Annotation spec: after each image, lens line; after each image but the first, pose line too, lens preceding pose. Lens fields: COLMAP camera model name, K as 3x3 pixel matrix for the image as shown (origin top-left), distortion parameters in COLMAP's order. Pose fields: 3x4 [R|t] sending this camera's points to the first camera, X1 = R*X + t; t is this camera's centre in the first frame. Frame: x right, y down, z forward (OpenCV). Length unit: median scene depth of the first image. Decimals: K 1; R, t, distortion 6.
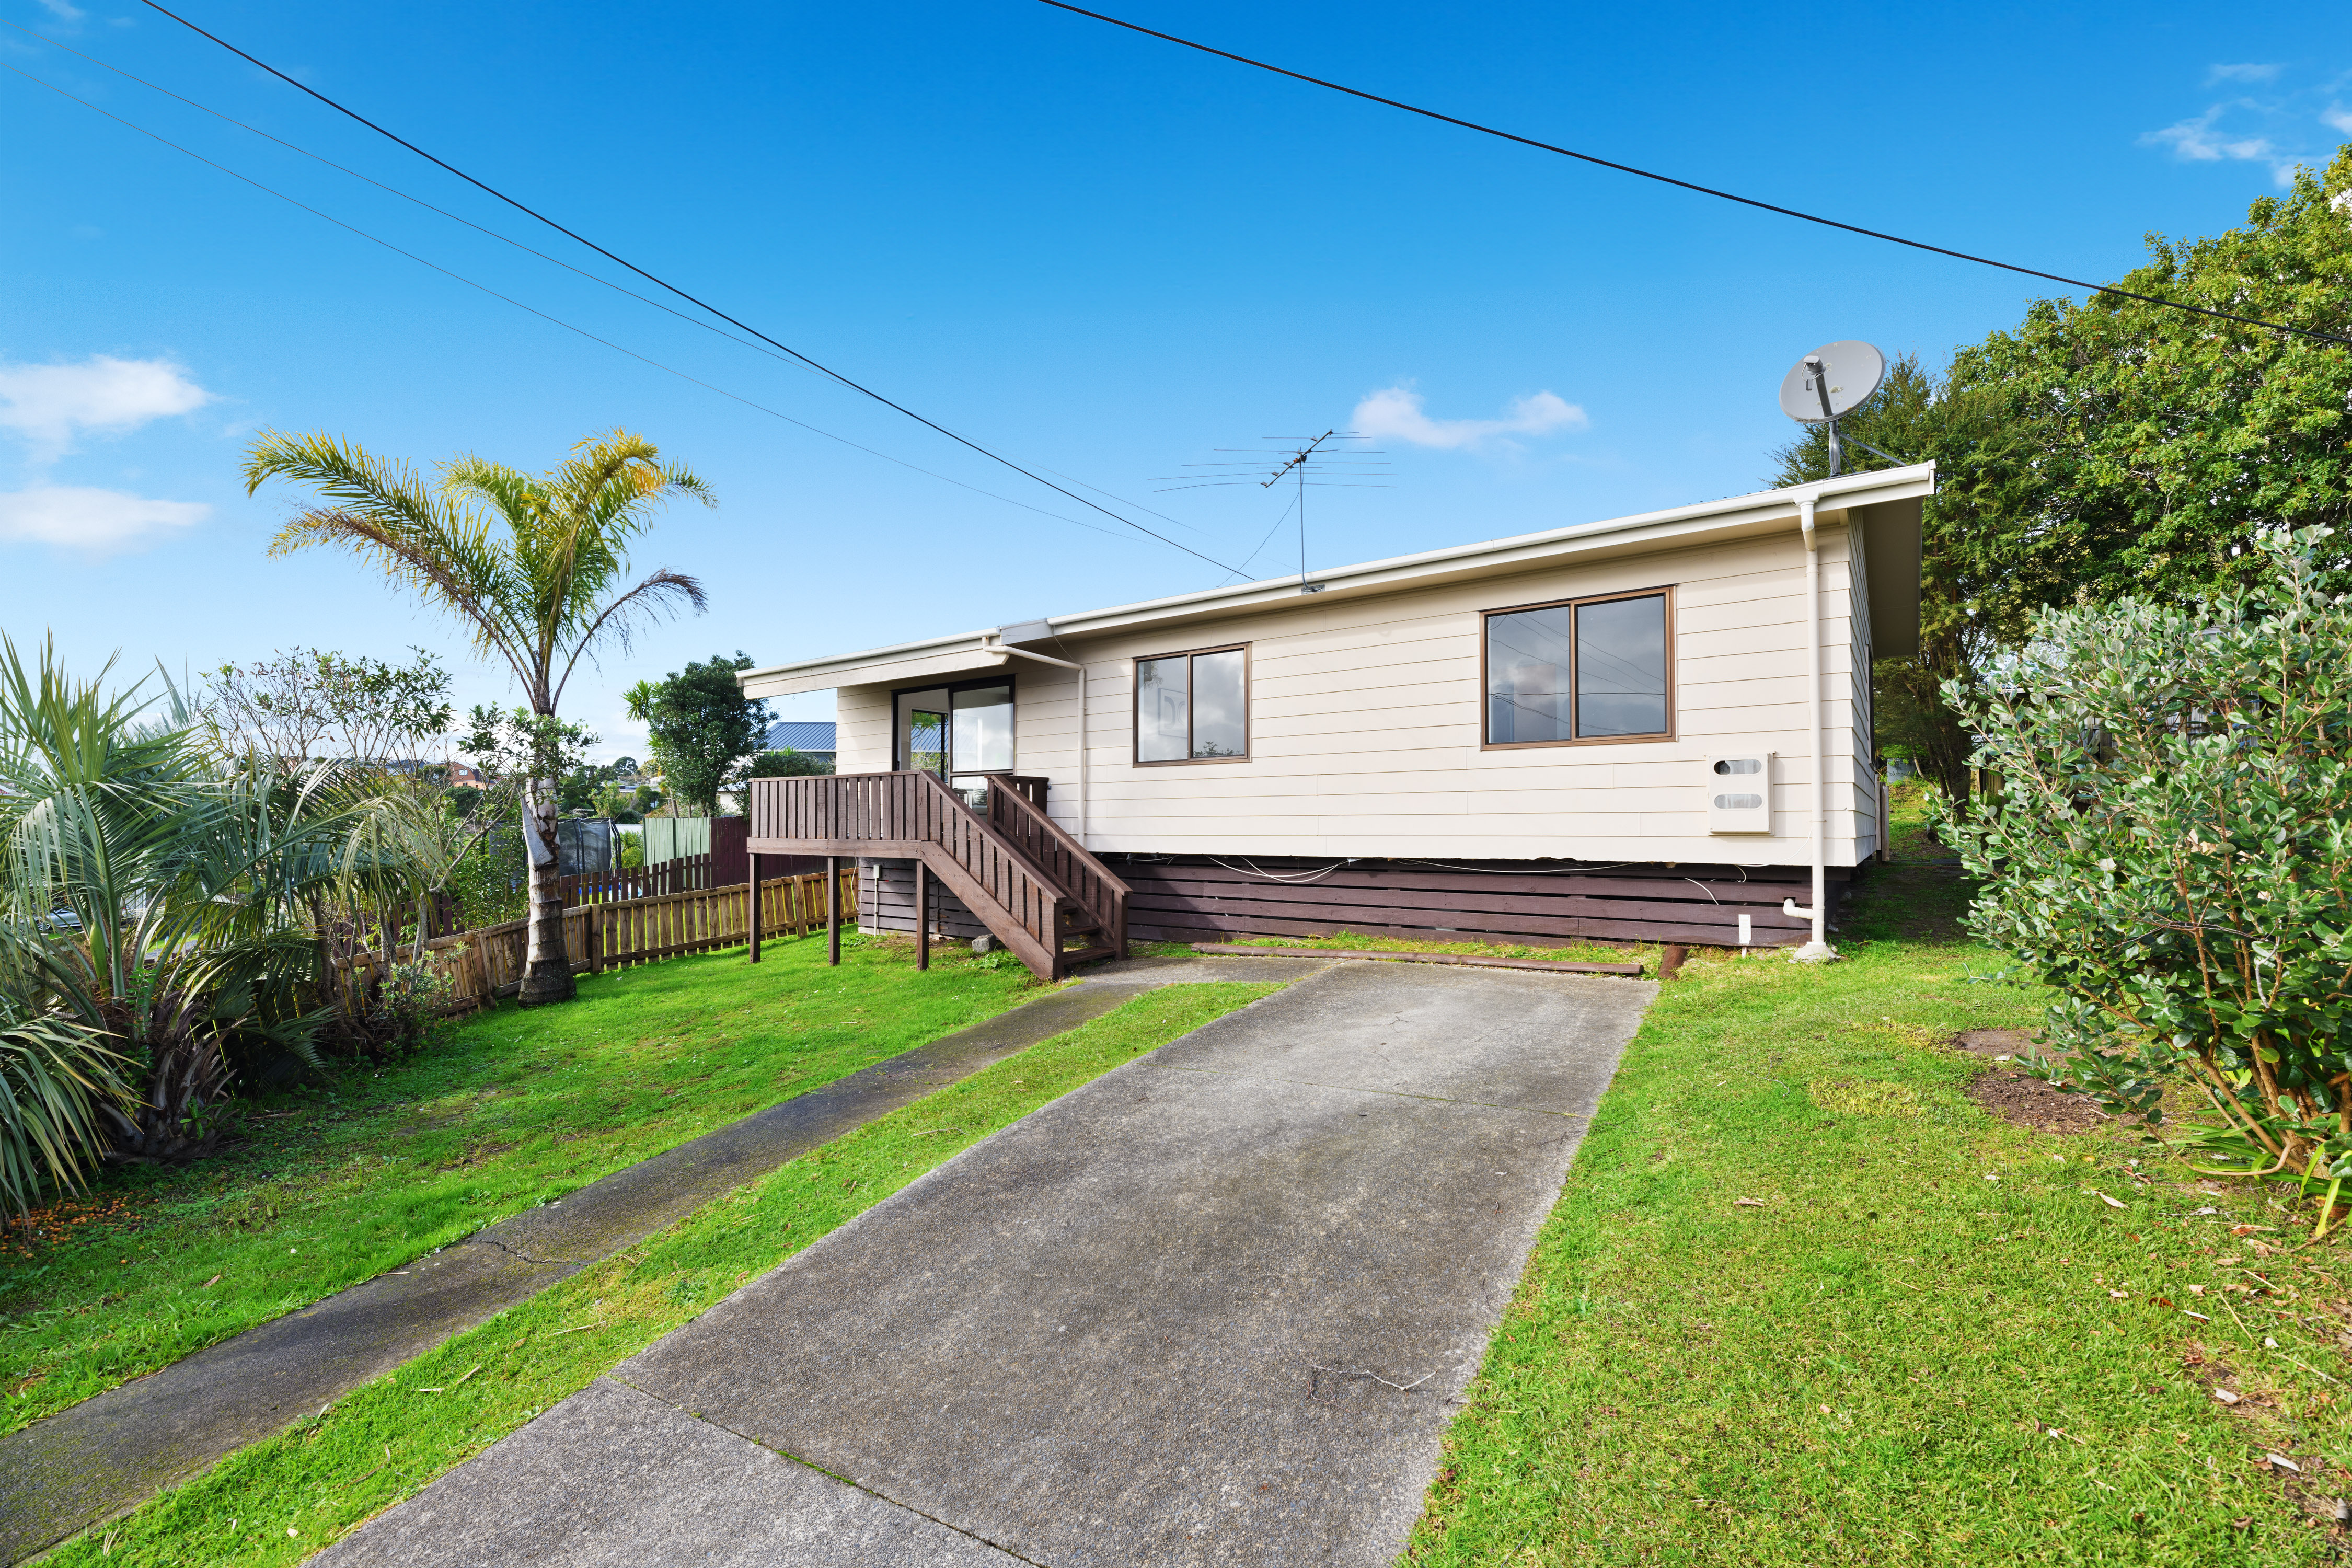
lens RADIAL K [[968.6, 0, 1179.5], [0, 968.6, 771.5], [0, 0, 1]] dist [-0.000785, -0.000097]
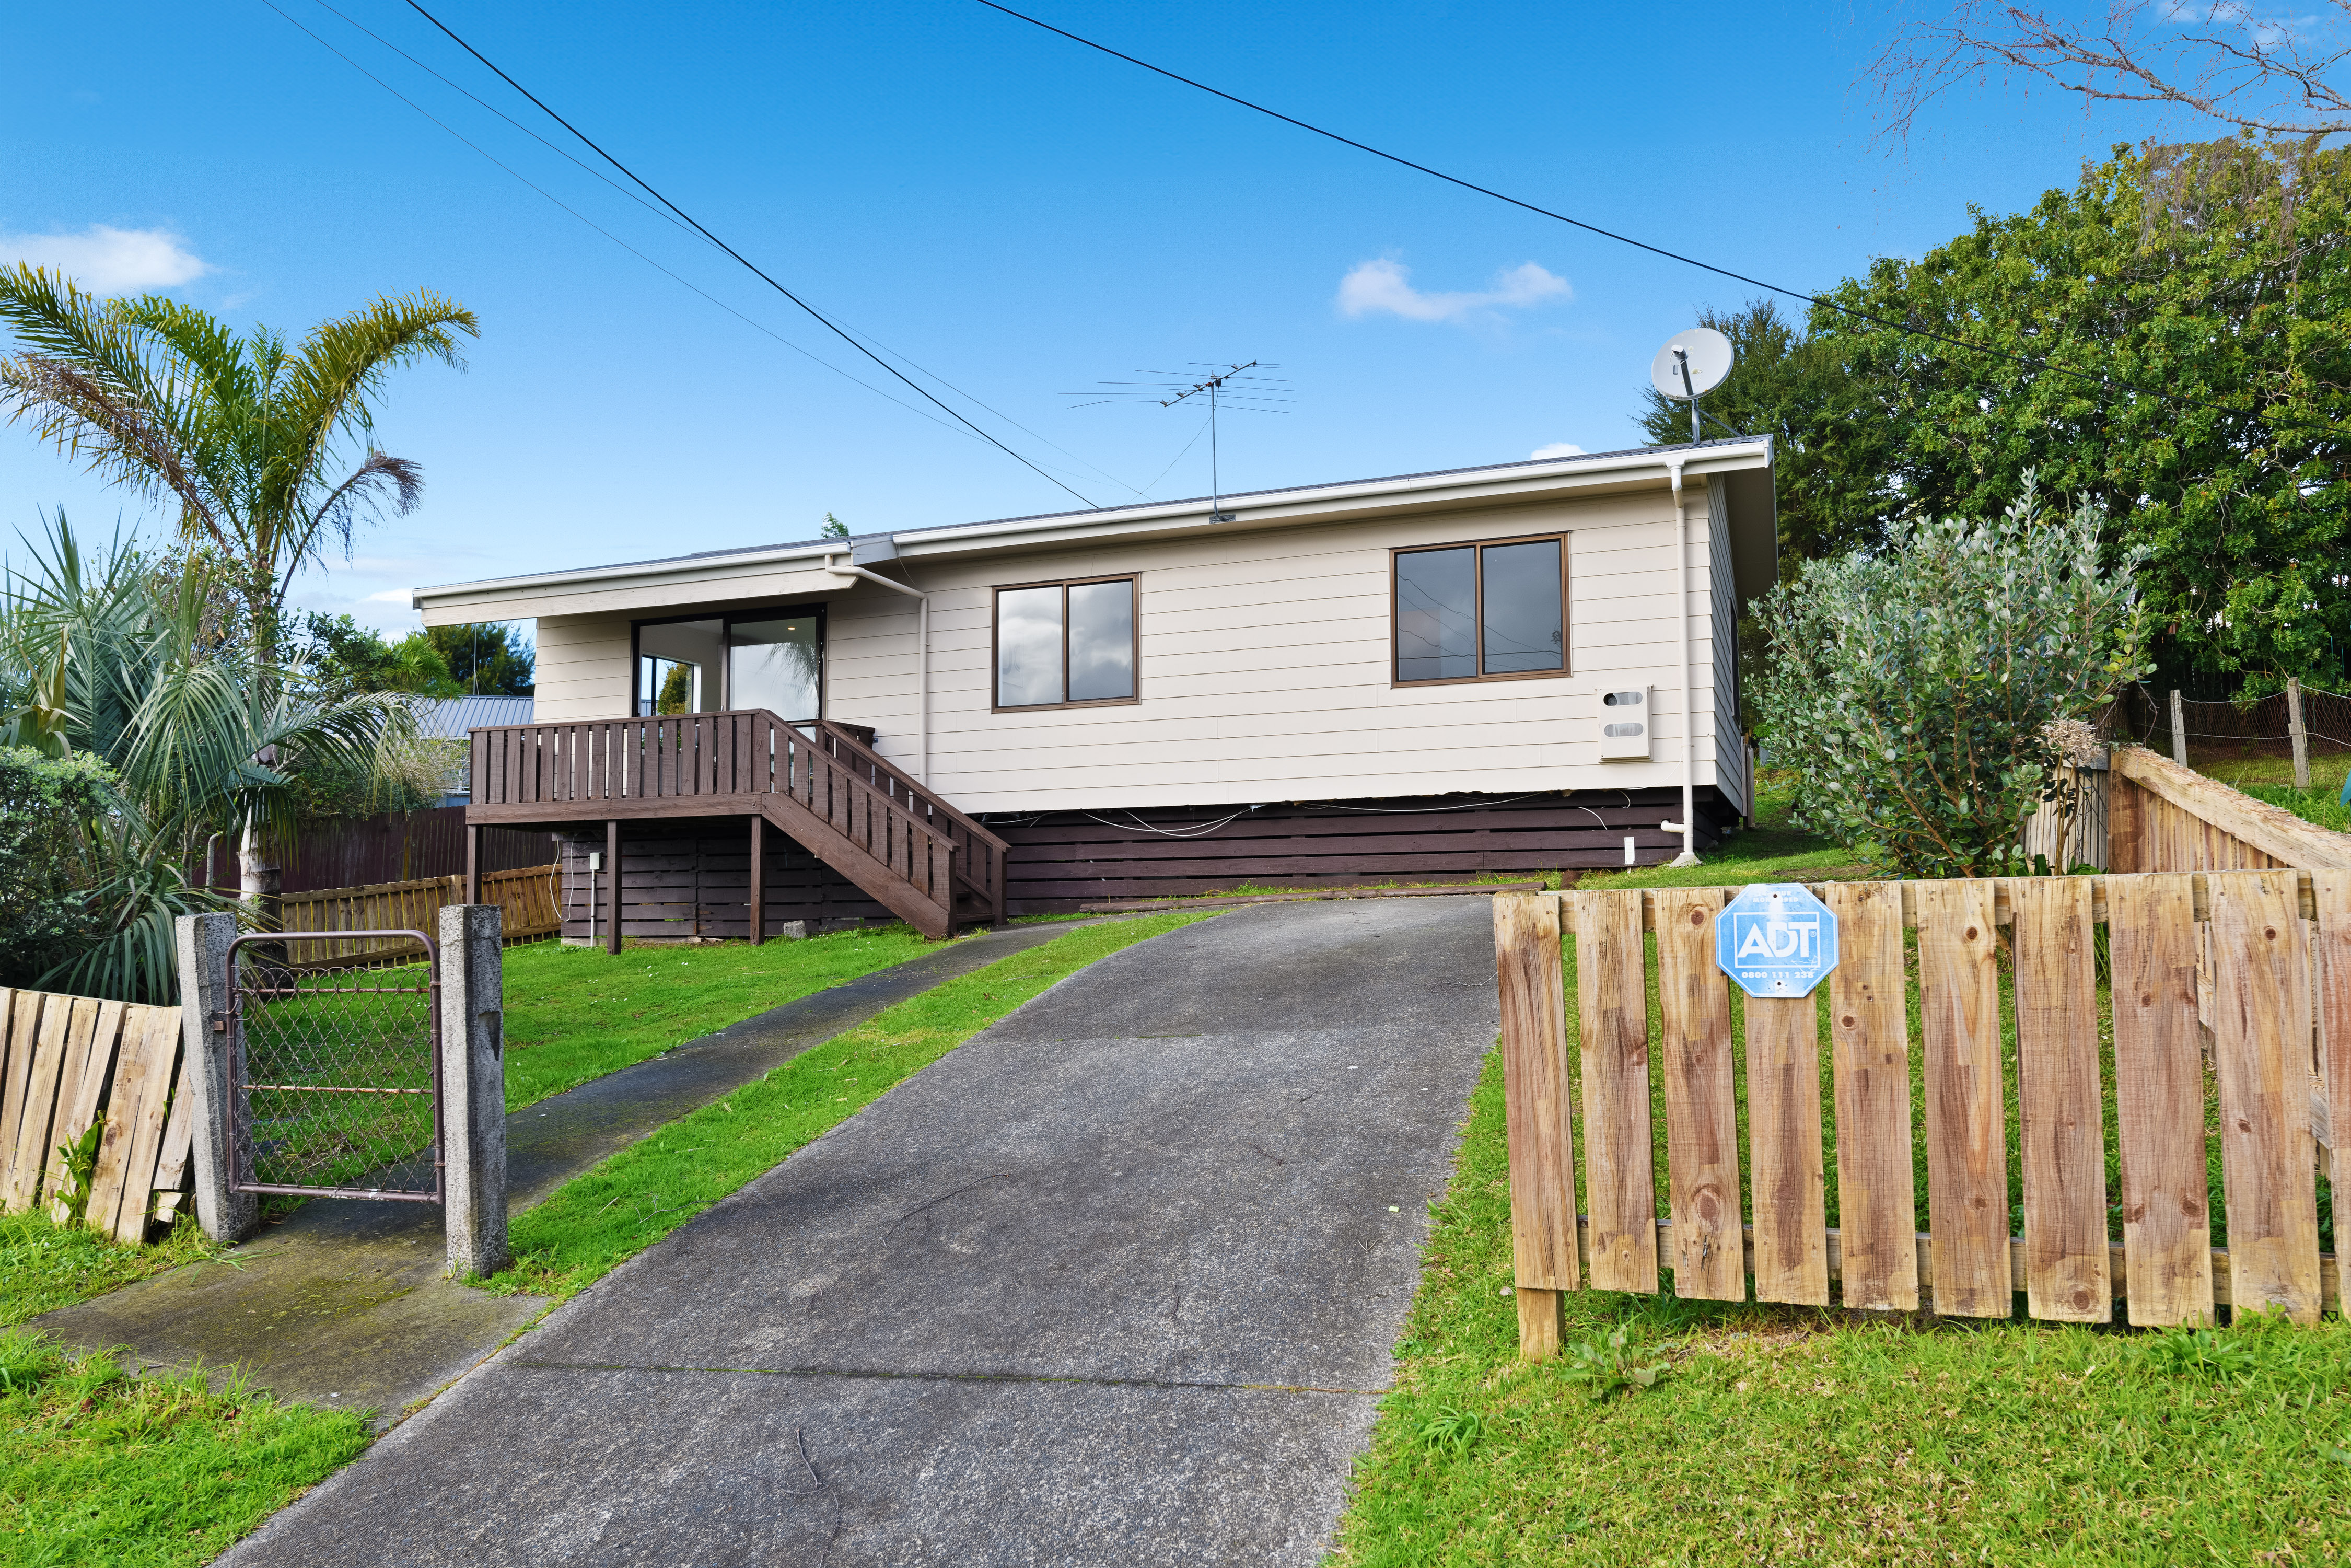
lens RADIAL K [[1541.3, 0, 1219.7], [0, 1541.3, 755.7], [0, 0, 1]] dist [0.004972, -0.000776]
pose [[0.959327, 0.003153, 0.282278, -0.281814], [0.003835, 0.999700, -0.024198, 0.079079], [-0.282270, 0.024296, 0.959027, -0.433078]]
